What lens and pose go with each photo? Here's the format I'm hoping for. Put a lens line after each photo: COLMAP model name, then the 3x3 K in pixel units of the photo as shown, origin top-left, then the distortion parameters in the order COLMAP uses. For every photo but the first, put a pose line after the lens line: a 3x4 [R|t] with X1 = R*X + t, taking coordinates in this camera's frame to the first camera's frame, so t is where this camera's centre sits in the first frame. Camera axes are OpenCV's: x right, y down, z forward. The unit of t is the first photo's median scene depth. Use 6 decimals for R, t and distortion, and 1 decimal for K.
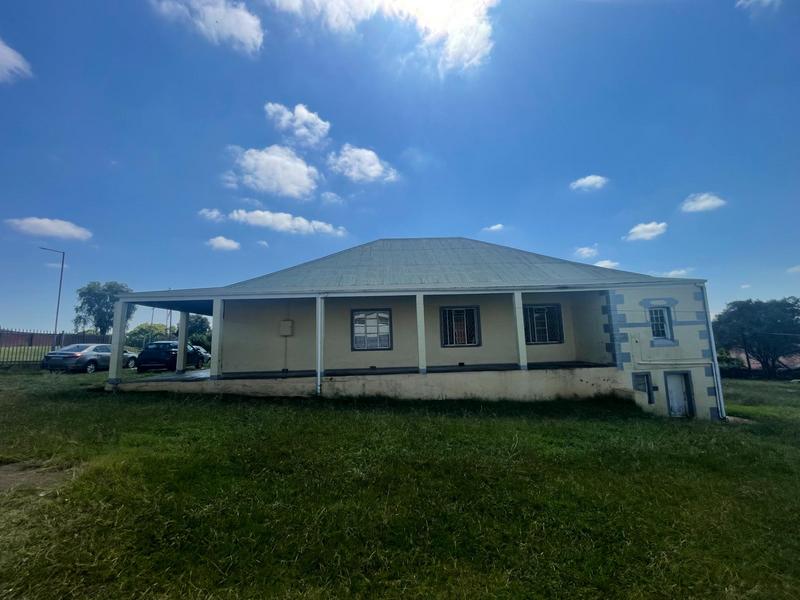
lens RADIAL K [[323.1, 0, 400.0], [0, 323.1, 300.0], [0, 0, 1]] dist [-0.000601, -0.000165]
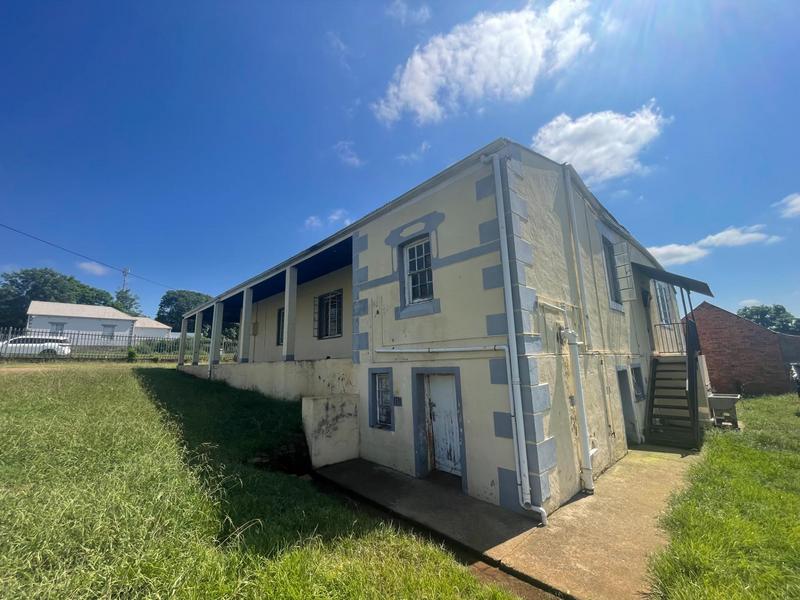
lens RADIAL K [[323.1, 0, 400.0], [0, 323.1, 300.0], [0, 0, 1]] dist [-0.000601, -0.000165]
pose [[0.671663, -0.128736, -0.729586, 1.159259], [0.107926, 0.991284, -0.075555, 0.153951], [0.732954, -0.027994, 0.679702, 0.654854]]
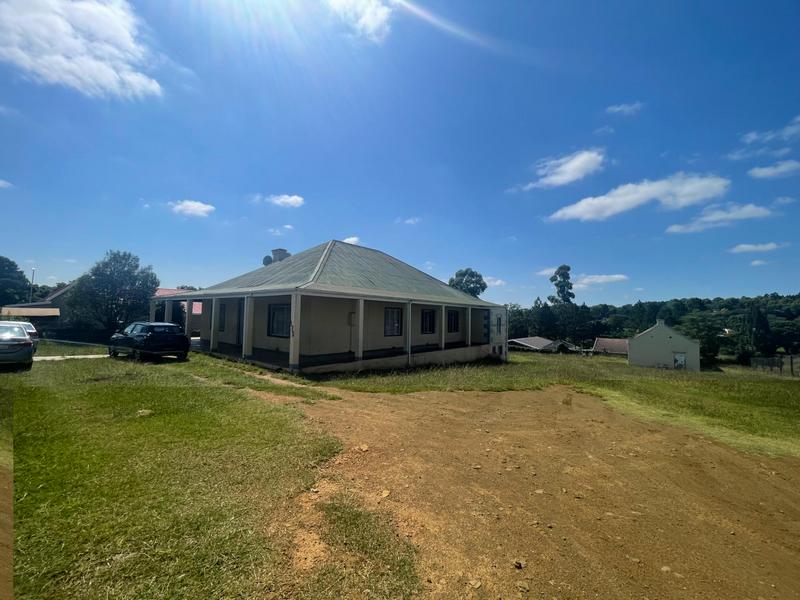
lens RADIAL K [[323.1, 0, 400.0], [0, 323.1, 300.0], [0, 0, 1]] dist [-0.000601, -0.000165]
pose [[0.691082, 0.078565, 0.718494, -1.325422], [-0.088473, 0.995794, -0.023789, 0.015416], [-0.717341, -0.047128, 0.695126, -0.070453]]
